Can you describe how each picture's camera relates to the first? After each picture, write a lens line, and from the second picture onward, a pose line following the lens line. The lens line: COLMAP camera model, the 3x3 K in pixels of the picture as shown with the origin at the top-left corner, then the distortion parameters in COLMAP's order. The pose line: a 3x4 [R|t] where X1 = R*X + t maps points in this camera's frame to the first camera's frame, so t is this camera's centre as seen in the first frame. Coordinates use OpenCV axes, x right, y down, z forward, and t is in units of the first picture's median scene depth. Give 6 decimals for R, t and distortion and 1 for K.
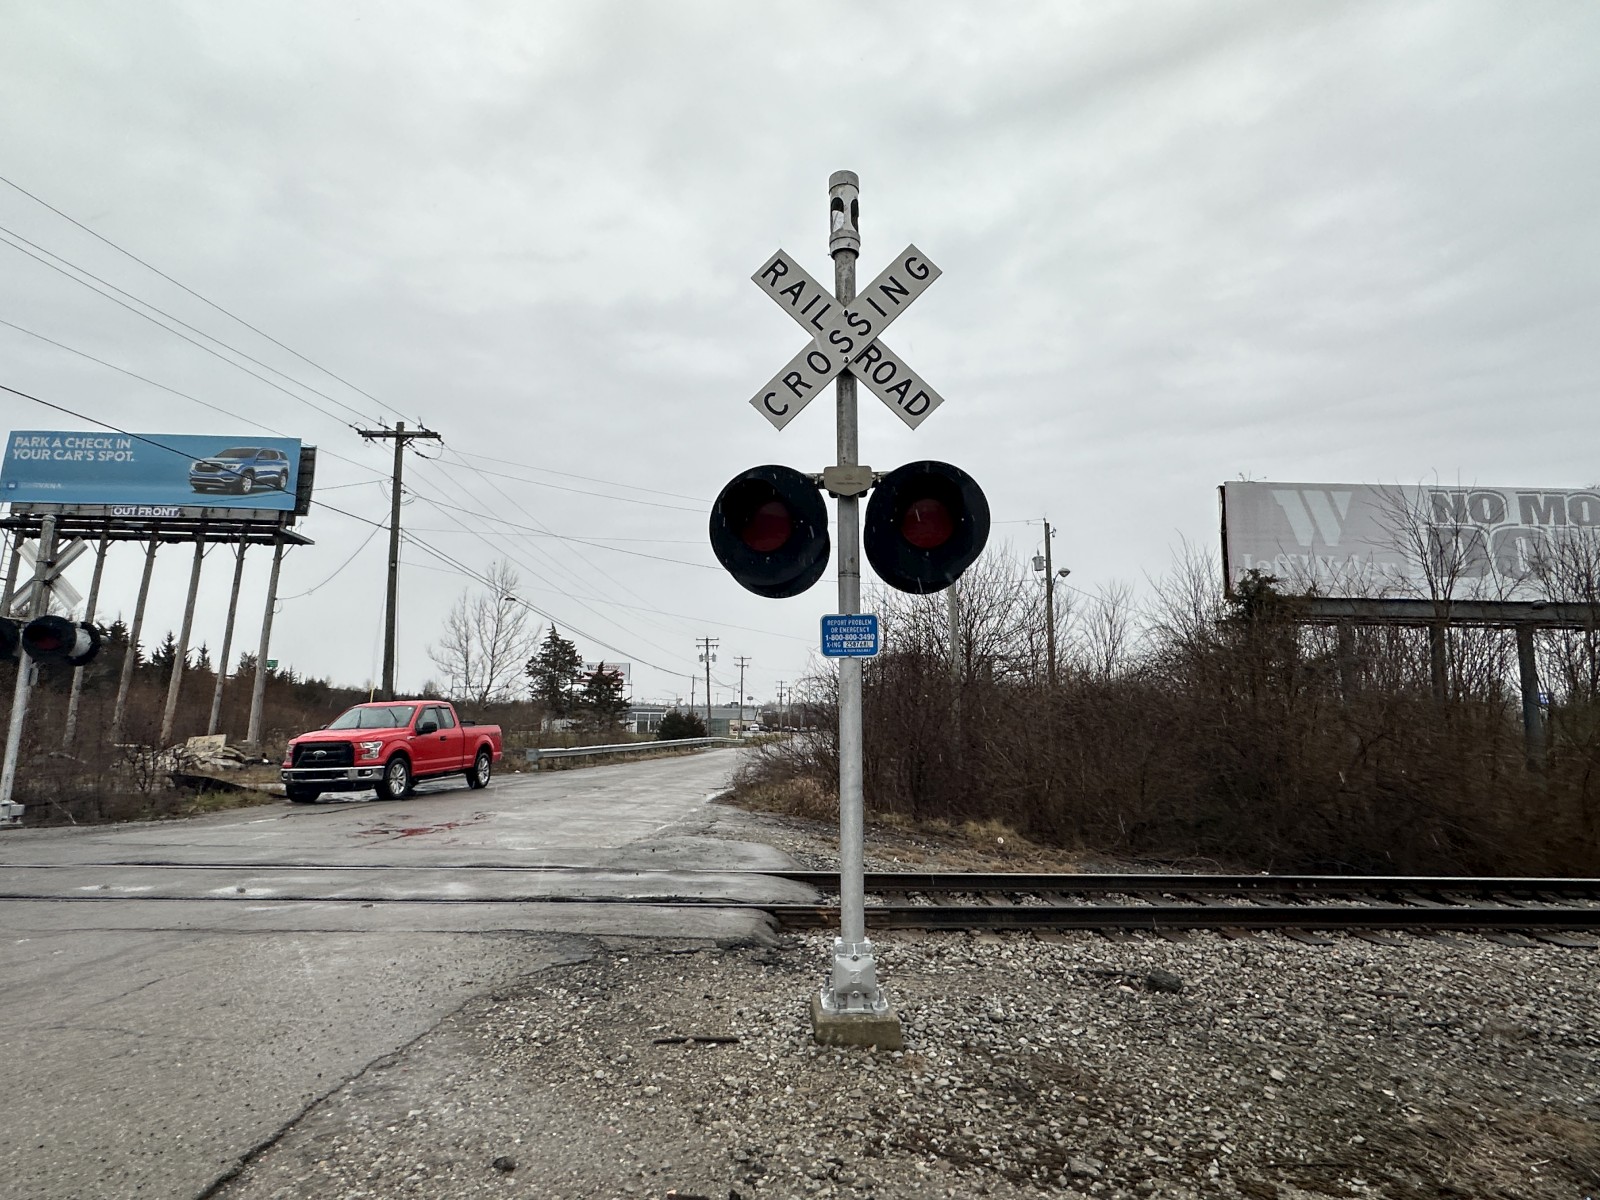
lens RADIAL K [[896.1, 0, 794.8], [0, 896.1, 606.8], [0, 0, 1]] dist [-0.003475, 0.001284]
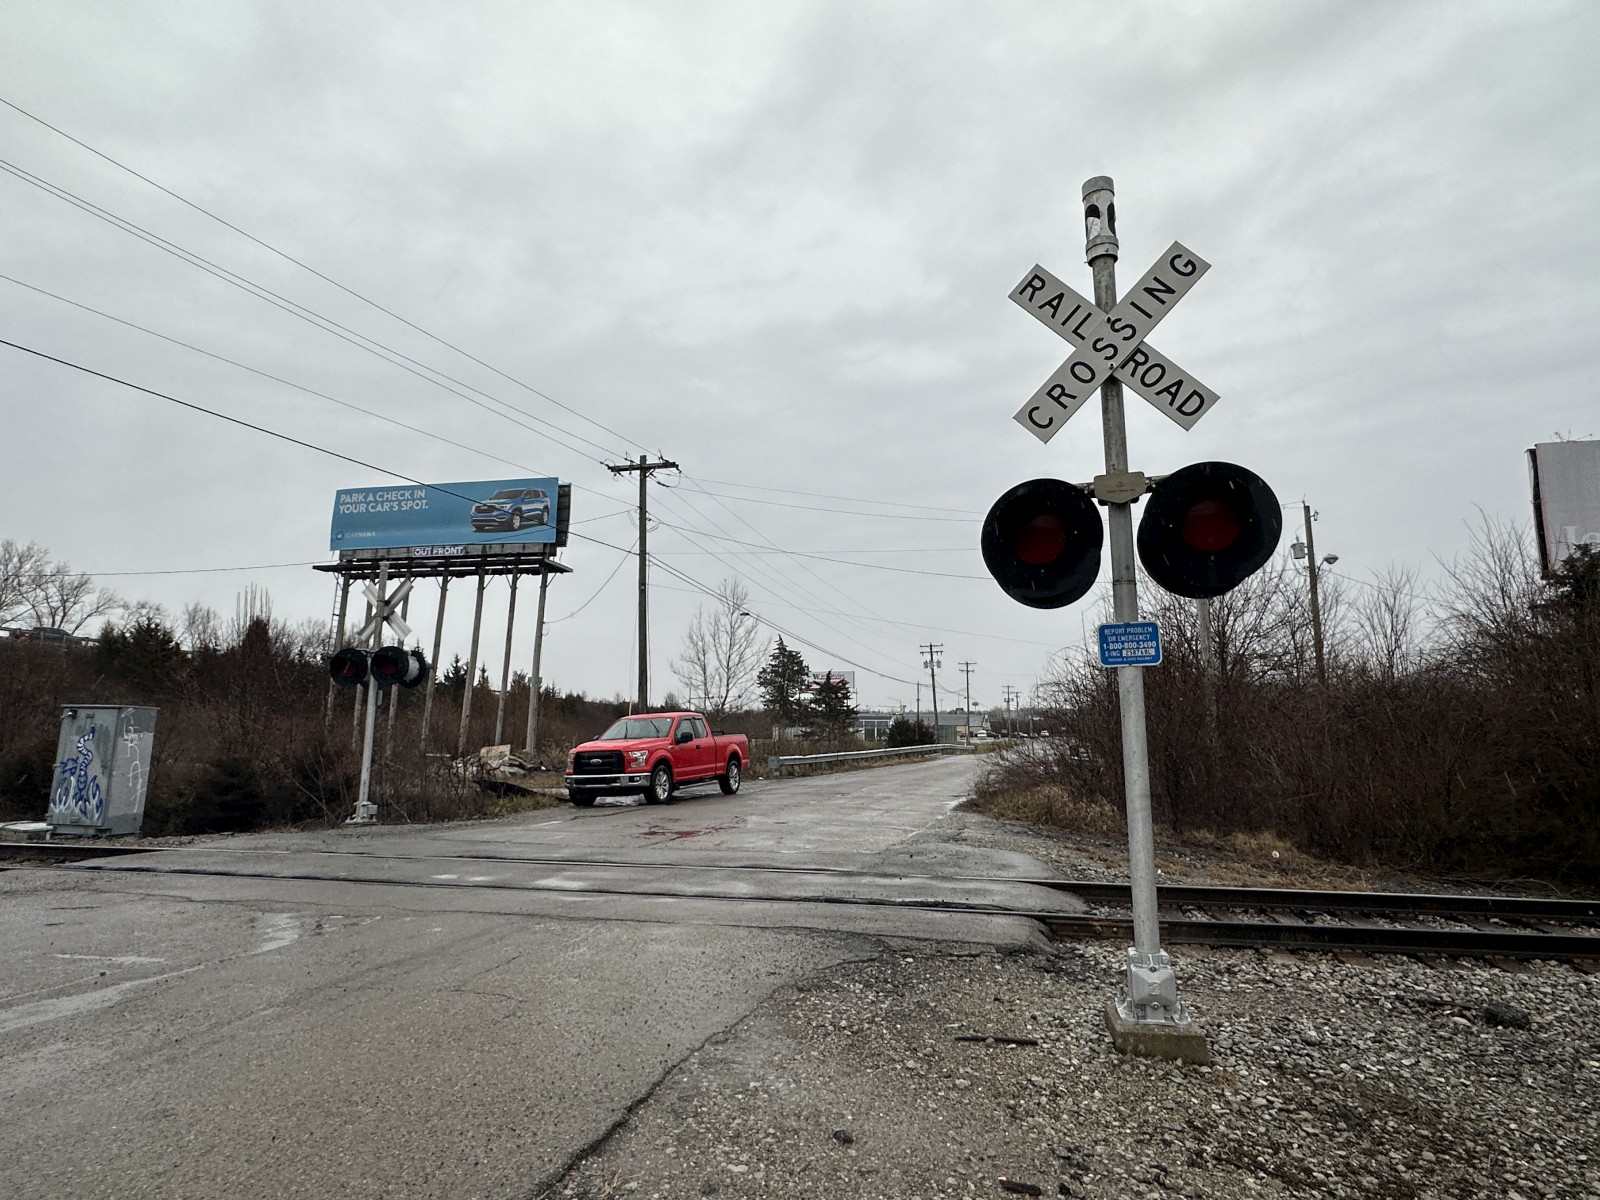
lens RADIAL K [[896.1, 0, 793.1], [0, 896.1, 611.4], [0, 0, 1]] dist [-0.003475, 0.001284]
pose [[0.969140, -0.042281, -0.242857, -0.009107], [0.041719, 0.999102, -0.007456, -0.001881], [0.242954, -0.002906, 0.970033, -0.008508]]
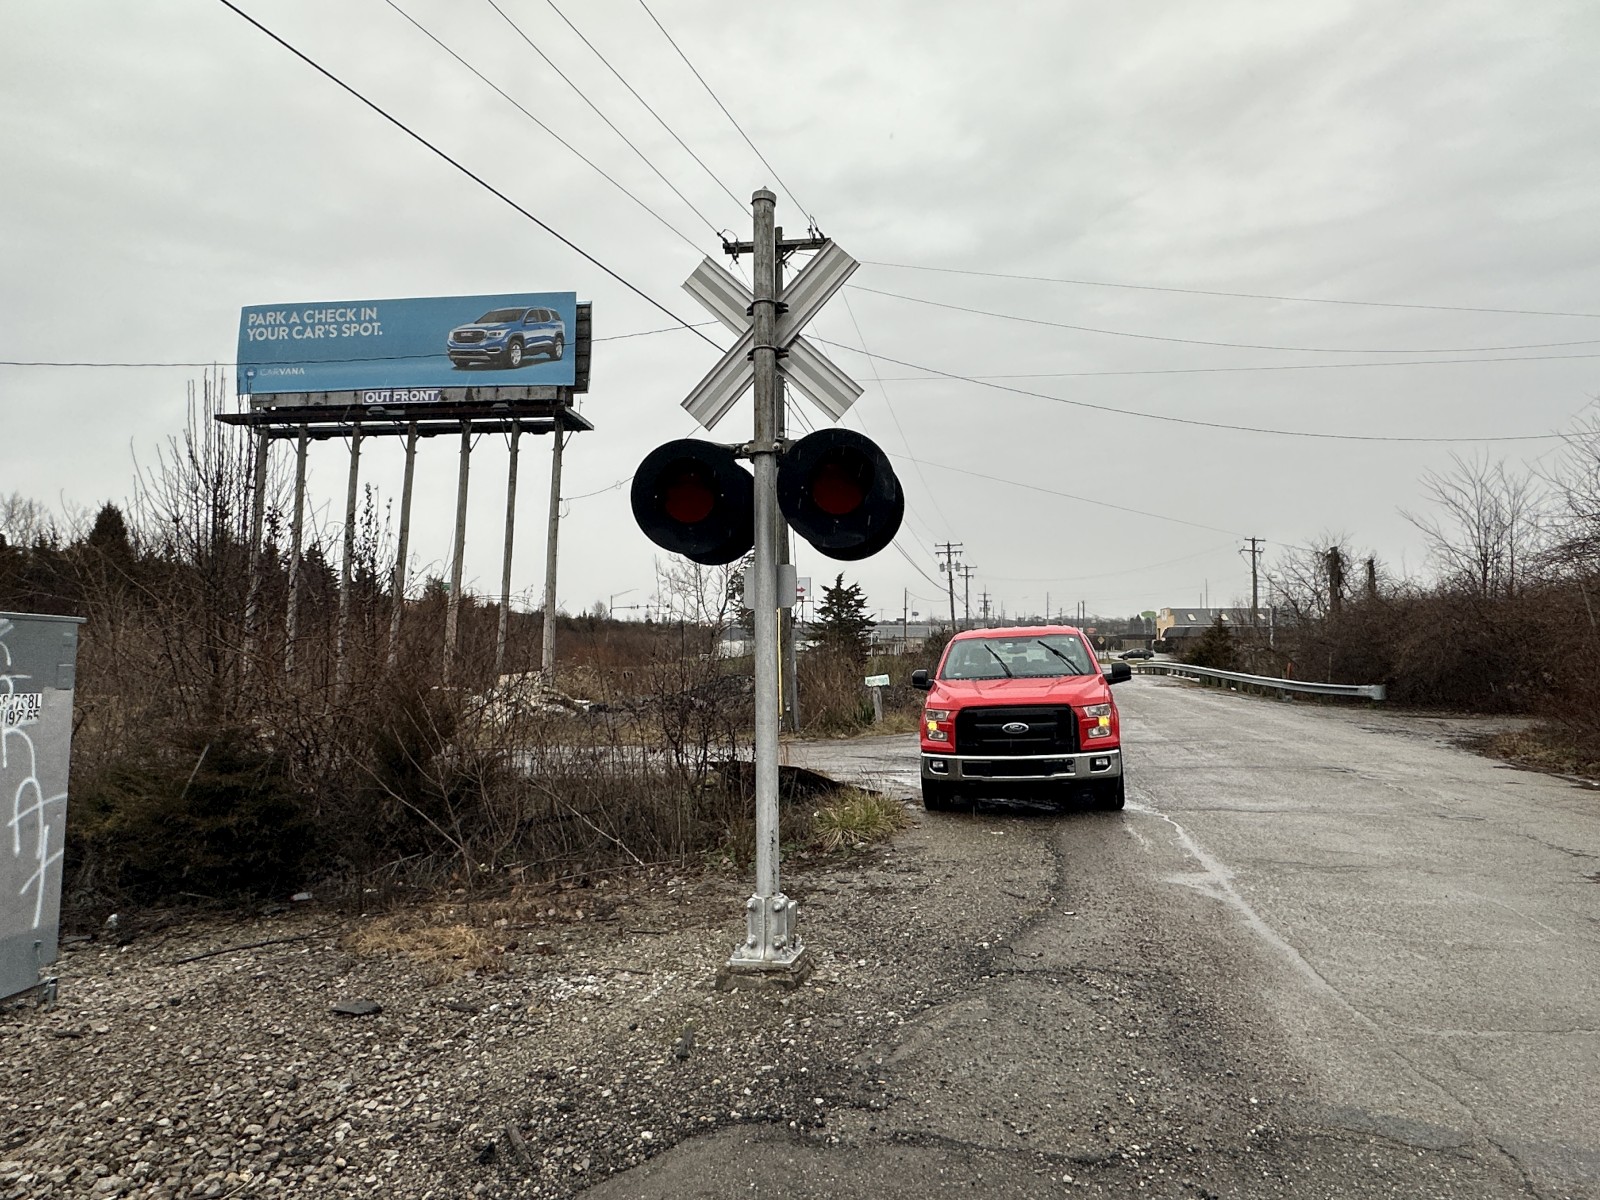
lens RADIAL K [[973.6, 0, 792.2], [0, 973.6, 605.5], [0, 0, 1]] dist [-0.003671, 0.004477]
pose [[0.986761, -0.020279, -0.160906, -0.299783], [0.035053, 0.995369, 0.089515, 0.018301], [0.158345, -0.093970, 0.982902, 0.218825]]
